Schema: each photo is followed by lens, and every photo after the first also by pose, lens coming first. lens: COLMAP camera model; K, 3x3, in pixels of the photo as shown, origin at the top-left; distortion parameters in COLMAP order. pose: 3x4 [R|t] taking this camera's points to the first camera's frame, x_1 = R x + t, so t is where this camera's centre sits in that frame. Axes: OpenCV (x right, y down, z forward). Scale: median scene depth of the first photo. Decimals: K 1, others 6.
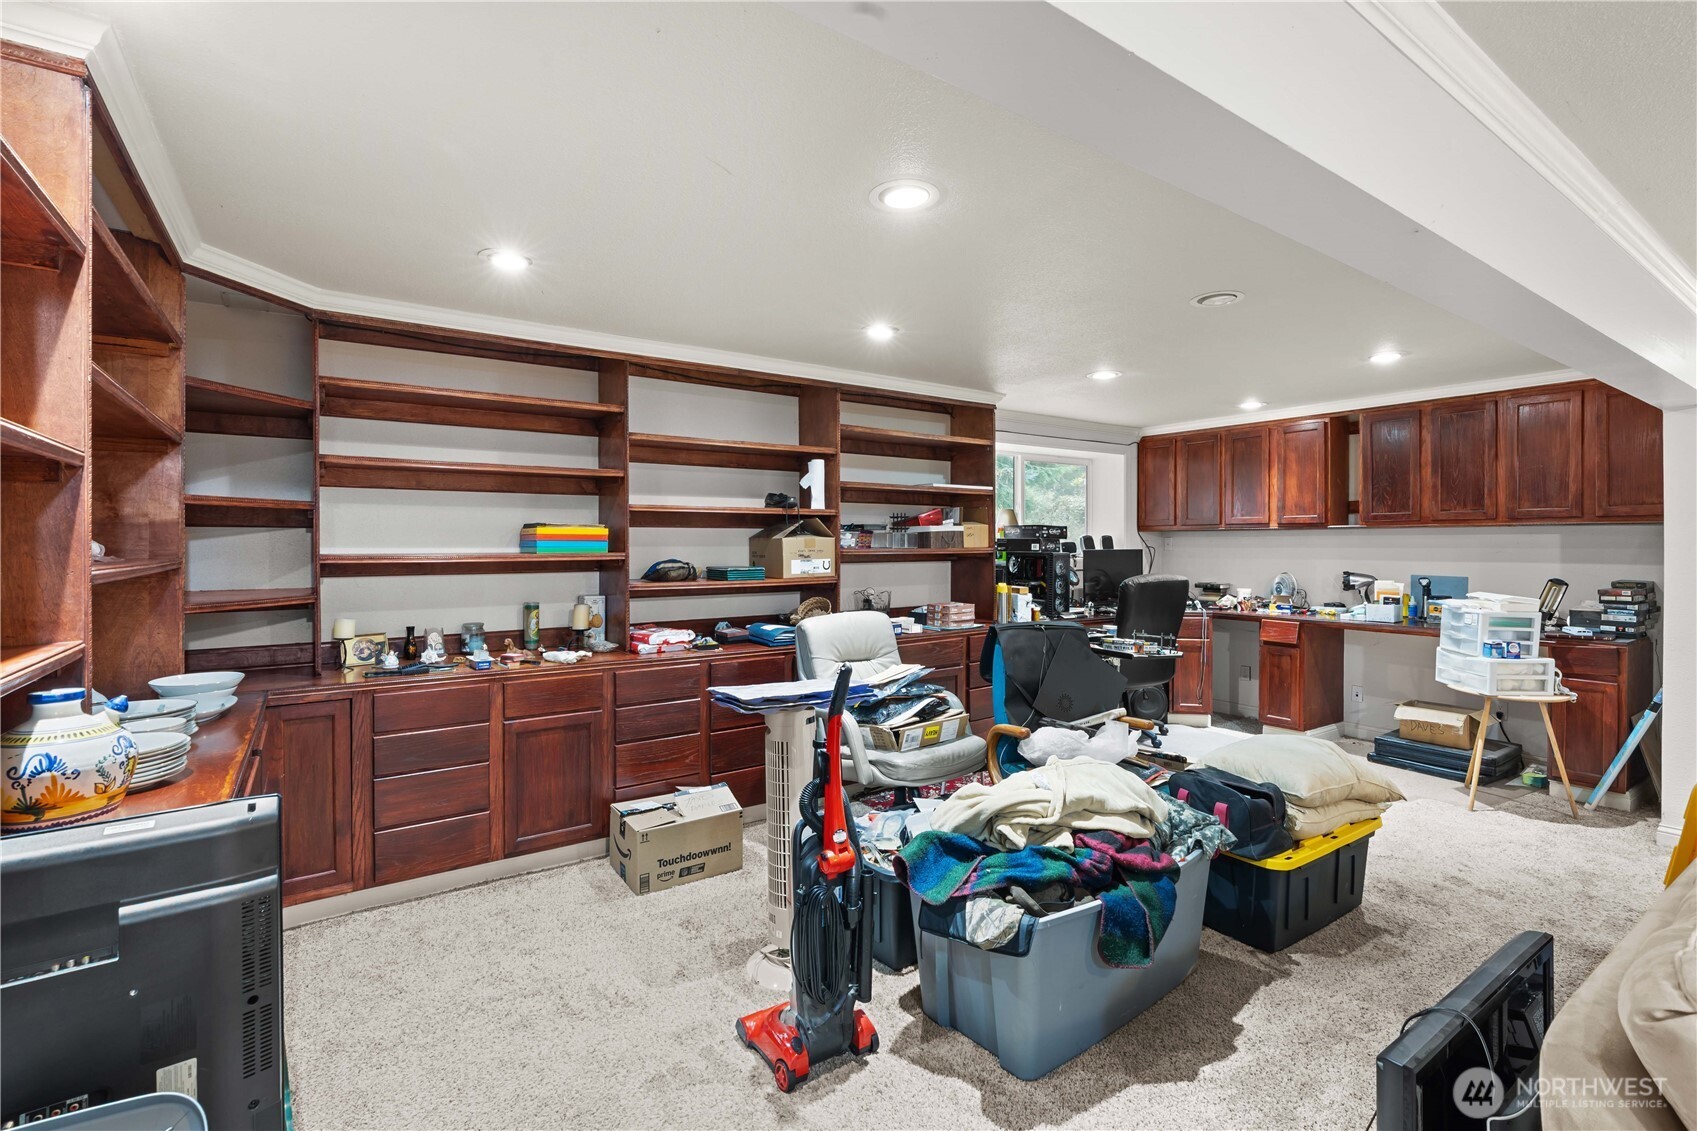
lens RADIAL K [[768.0, 0, 850.1], [0, 768.0, 542.7], [0, 0, 1]] dist [-0.012611, 0.005423]
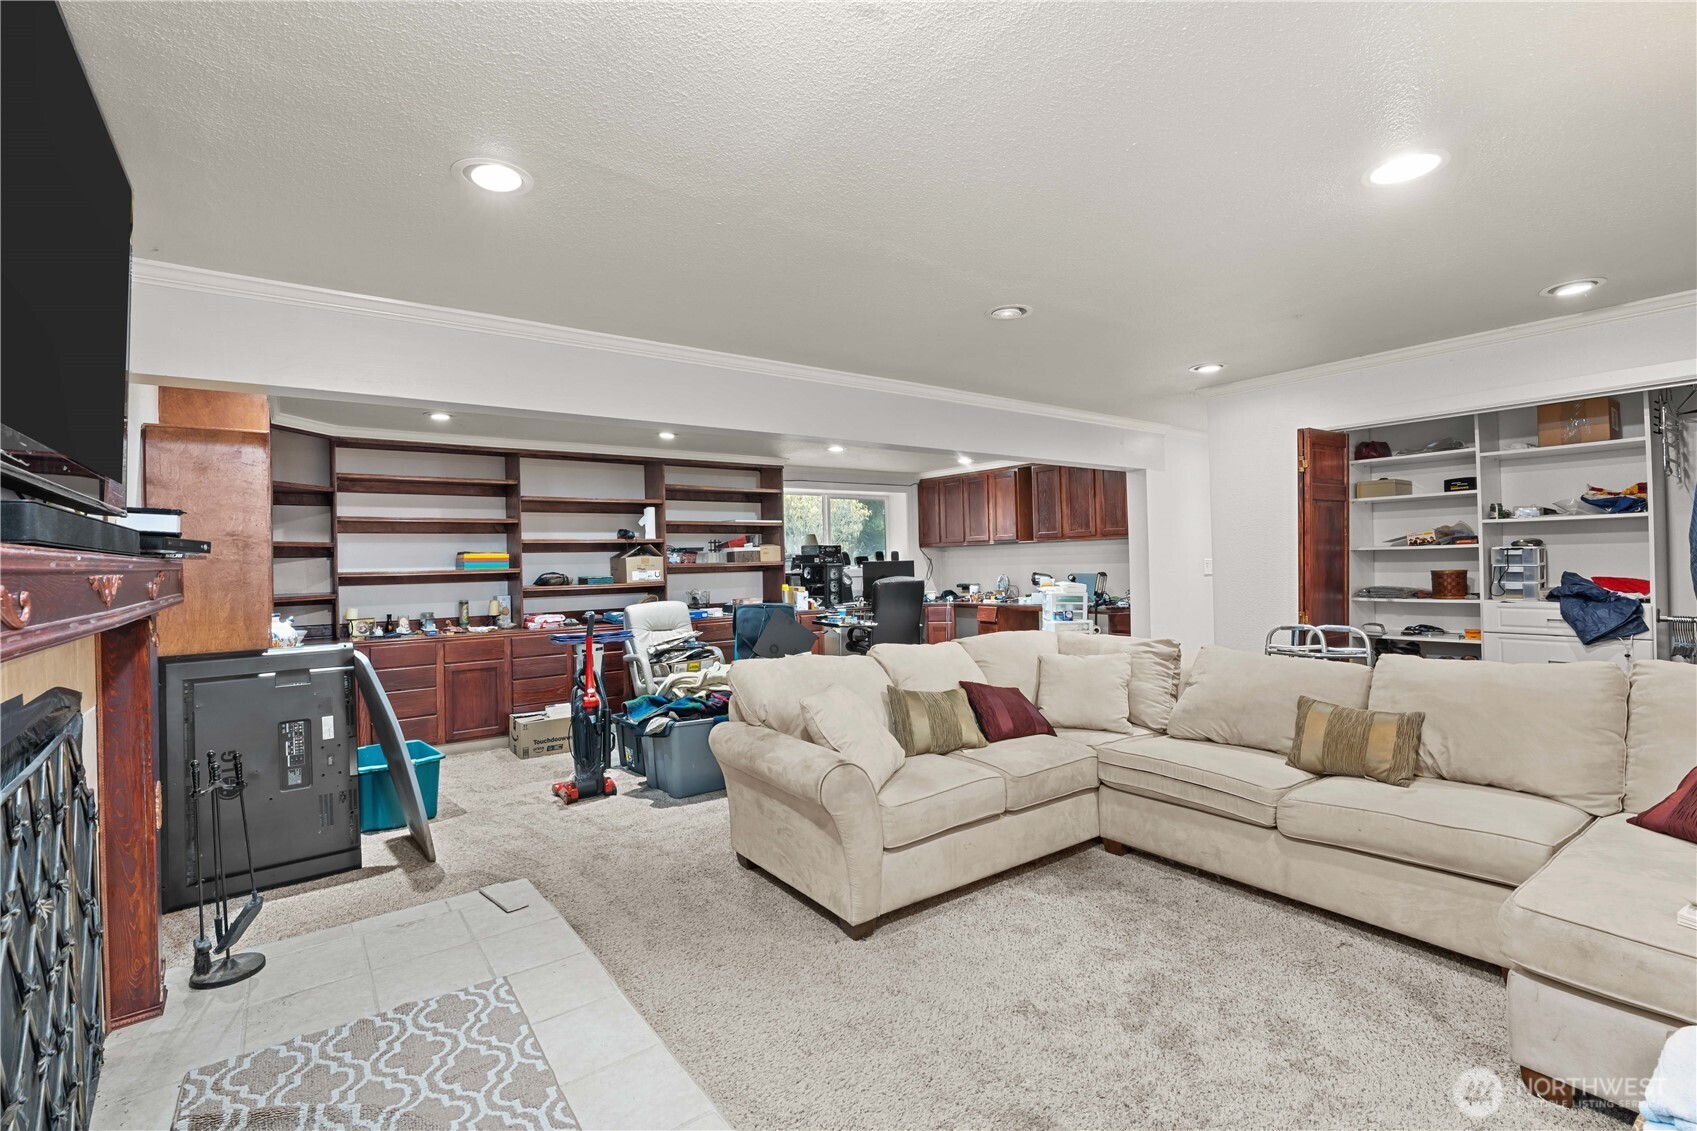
lens RADIAL K [[751.8, 0, 847.6], [0, 751.8, 552.0], [0, 0, 1]] dist [-0.019898, 0.009522]
pose [[0.998953, -0.021820, 0.040201, 0.334159], [0.022381, 0.999658, -0.013564, 0.014557], [-0.039892, 0.014449, 0.999100, -0.618298]]
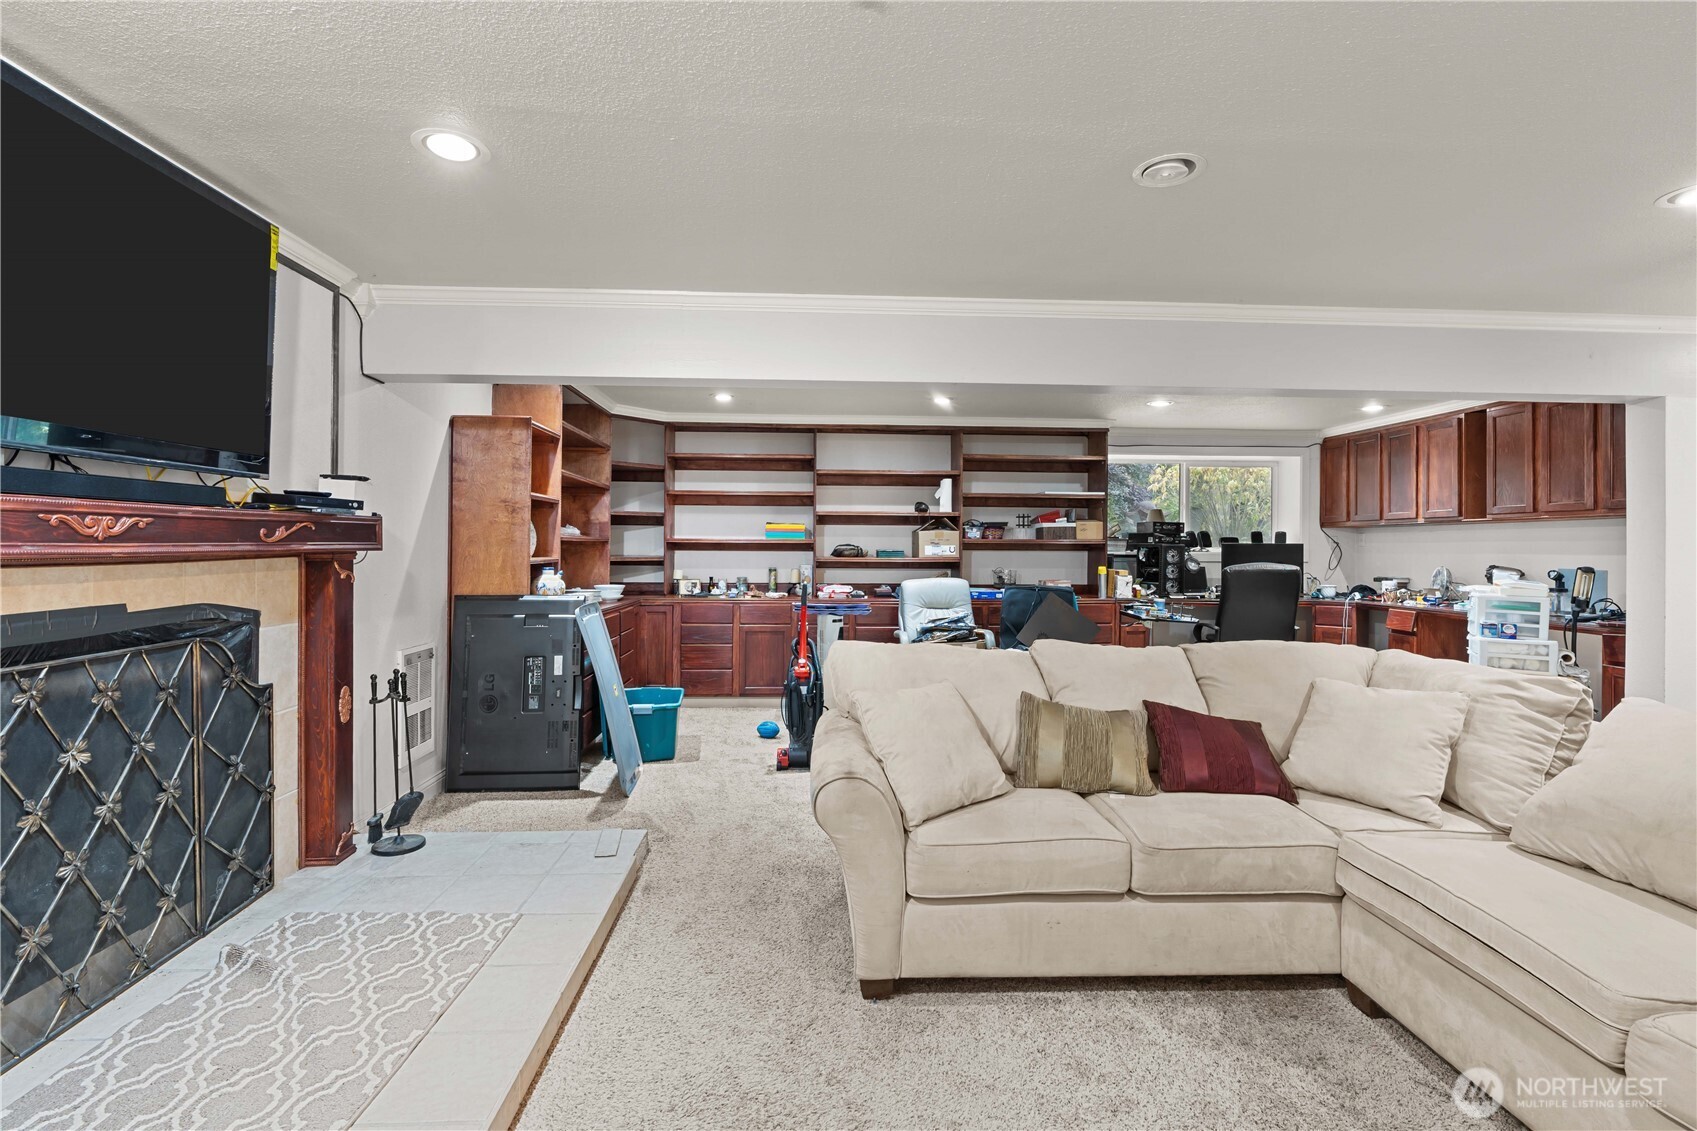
lens RADIAL K [[768.0, 0, 850.1], [0, 768.0, 542.7], [0, 0, 1]] dist [-0.012611, 0.005423]
pose [[0.856208, 0.003035, -0.516622, 0.639084], [-0.006936, 0.999960, -0.005620, 0.028581], [0.516584, 0.008395, 0.856195, -0.421576]]
